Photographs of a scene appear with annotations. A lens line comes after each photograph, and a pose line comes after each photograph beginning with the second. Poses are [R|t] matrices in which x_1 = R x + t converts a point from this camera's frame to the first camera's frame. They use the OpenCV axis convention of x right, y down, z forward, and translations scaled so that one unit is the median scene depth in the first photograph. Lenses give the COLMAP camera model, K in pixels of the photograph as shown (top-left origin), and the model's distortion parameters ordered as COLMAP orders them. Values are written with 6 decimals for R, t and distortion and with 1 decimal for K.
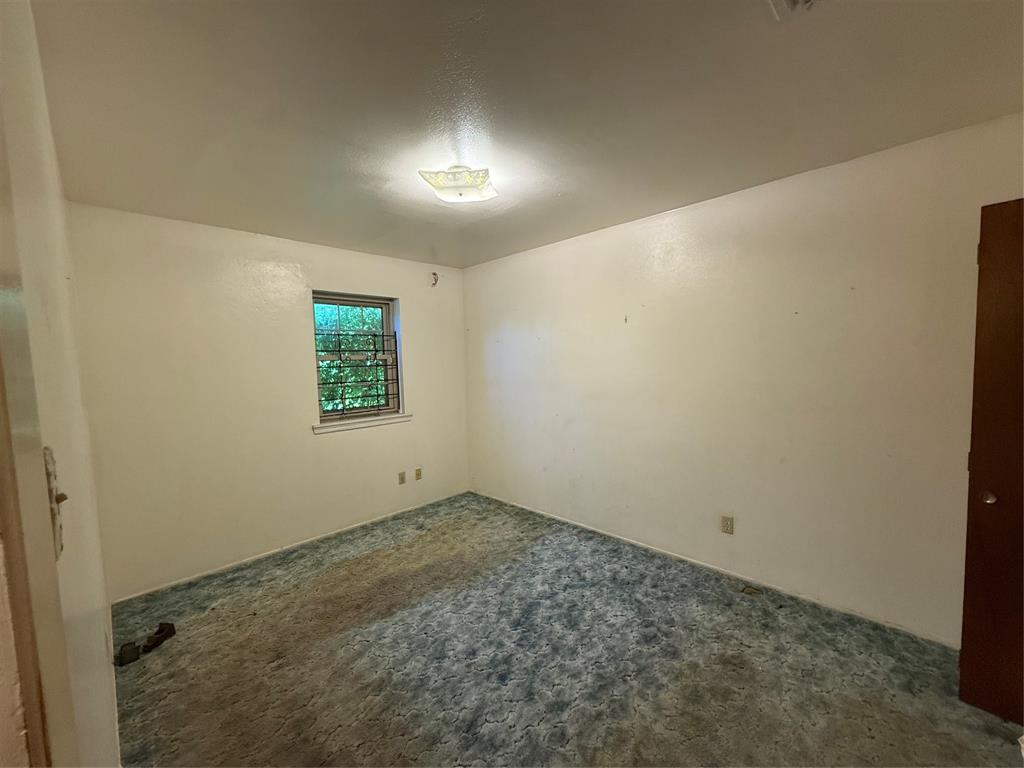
lens RADIAL K [[406.0, 0, 512.2], [0, 406.0, 386.0], [0, 0, 1]] dist [0.010970, 0.000152]
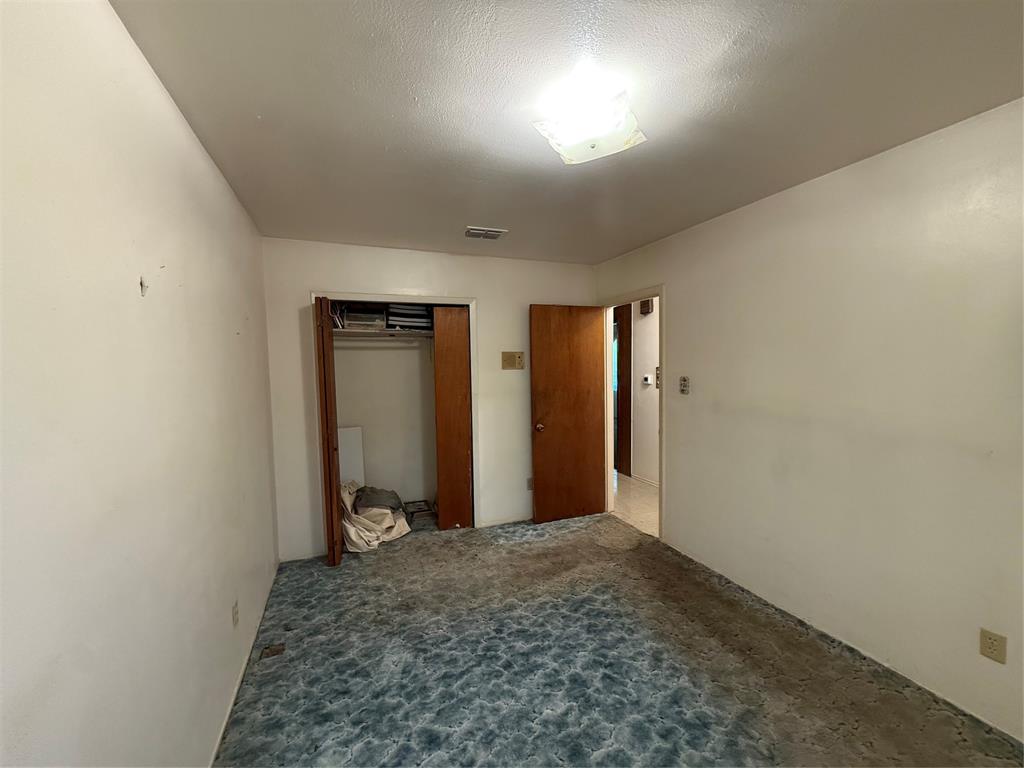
lens RADIAL K [[406.0, 0, 512.3], [0, 406.0, 386.2], [0, 0, 1]] dist [0.010970, 0.000152]
pose [[-0.914604, 0.016959, 0.403996, -0.276341], [0.066919, 0.991691, 0.109867, -0.130686], [-0.398775, 0.127520, -0.908139, 1.753616]]
